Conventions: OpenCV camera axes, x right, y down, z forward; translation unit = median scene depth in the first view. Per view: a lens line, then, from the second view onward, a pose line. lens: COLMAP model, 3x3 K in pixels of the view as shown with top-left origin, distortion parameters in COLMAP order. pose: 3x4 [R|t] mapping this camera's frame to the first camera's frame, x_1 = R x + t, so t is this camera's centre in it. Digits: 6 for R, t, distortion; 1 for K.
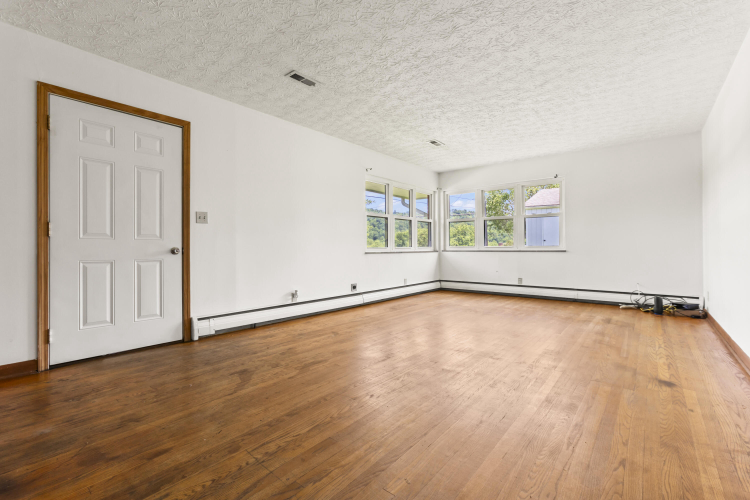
lens RADIAL K [[336.9, 0, 369.9], [0, 336.9, 247.2], [0, 0, 1]] dist [-0.014000, 0.008112]
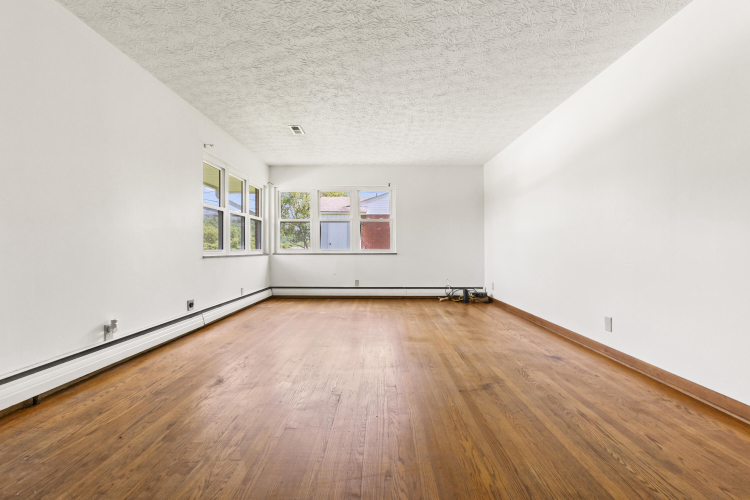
lens RADIAL K [[336.9, 0, 373.7], [0, 336.9, 249.7], [0, 0, 1]] dist [-0.014000, 0.008112]
pose [[0.774989, 0.003997, 0.631962, -0.206854], [-0.003136, 0.999992, -0.002479, 0.001749], [-0.631967, -0.000061, 0.774995, 0.210833]]
